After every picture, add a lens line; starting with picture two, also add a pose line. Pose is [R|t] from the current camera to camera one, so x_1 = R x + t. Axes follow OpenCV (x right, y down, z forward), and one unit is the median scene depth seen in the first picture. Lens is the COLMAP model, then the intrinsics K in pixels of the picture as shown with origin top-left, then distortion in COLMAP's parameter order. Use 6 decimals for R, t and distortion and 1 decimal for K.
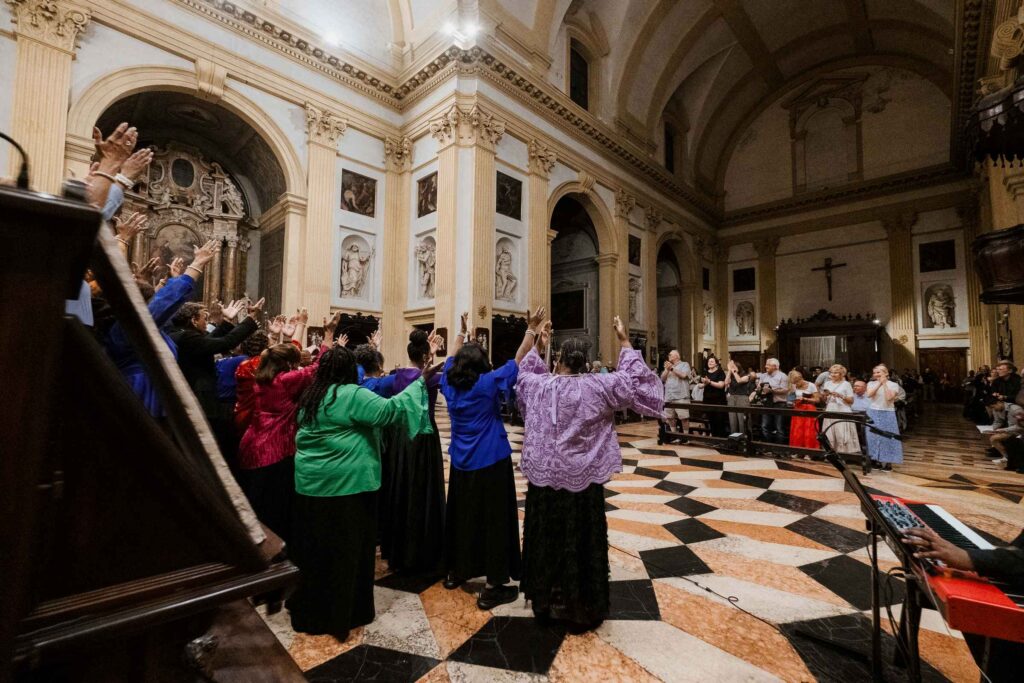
lens RADIAL K [[444.3, 0, 514.4], [0, 444.3, 340.5], [0, 0, 1]] dist [-0.004871, 0.000605]
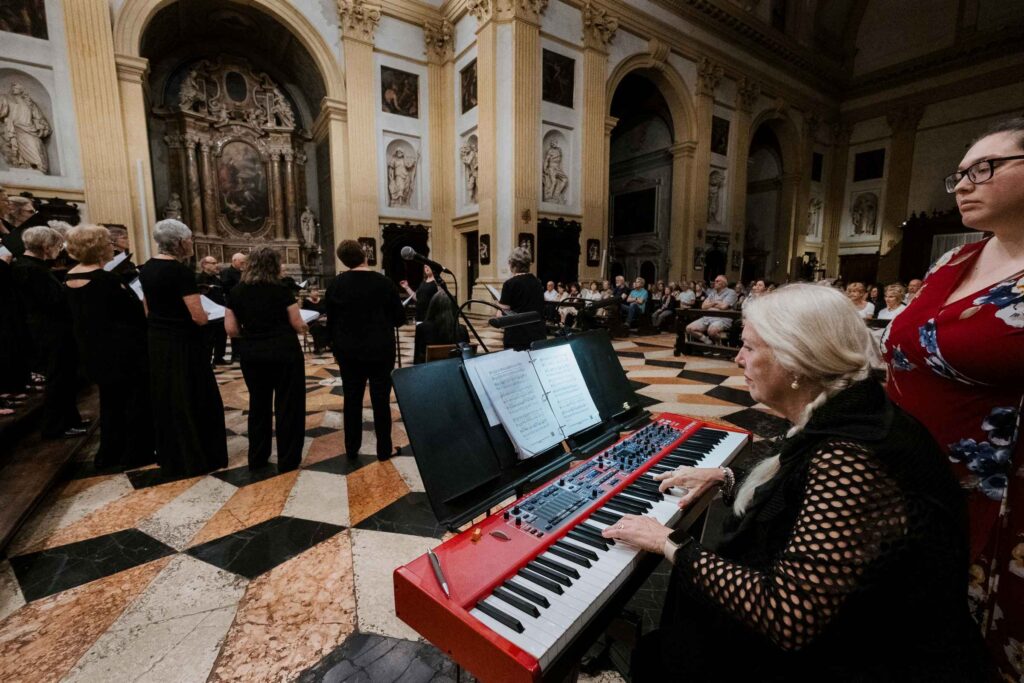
lens RADIAL K [[444.3, 0, 513.7], [0, 444.3, 341.3], [0, 0, 1]] dist [-0.004871, 0.000605]
pose [[0.978573, 0.017668, -0.205139, 0.092018], [0.023389, 0.980324, 0.196005, 0.010530], [0.204566, -0.196603, 0.958906, 0.036304]]
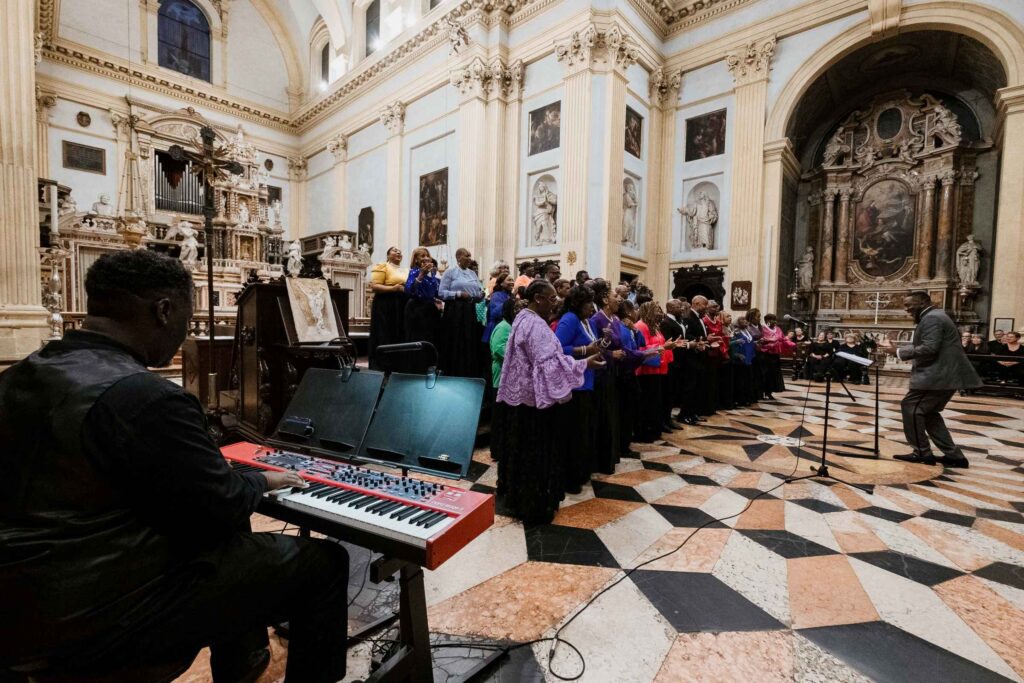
lens RADIAL K [[444.3, 0, 515.3], [0, 444.3, 337.8], [0, 0, 1]] dist [-0.004871, 0.000605]
pose [[0.032895, 0.027346, -0.999085, 0.182098], [0.045789, 0.998535, 0.028839, 0.017459], [0.998409, -0.046696, 0.031595, 0.137872]]
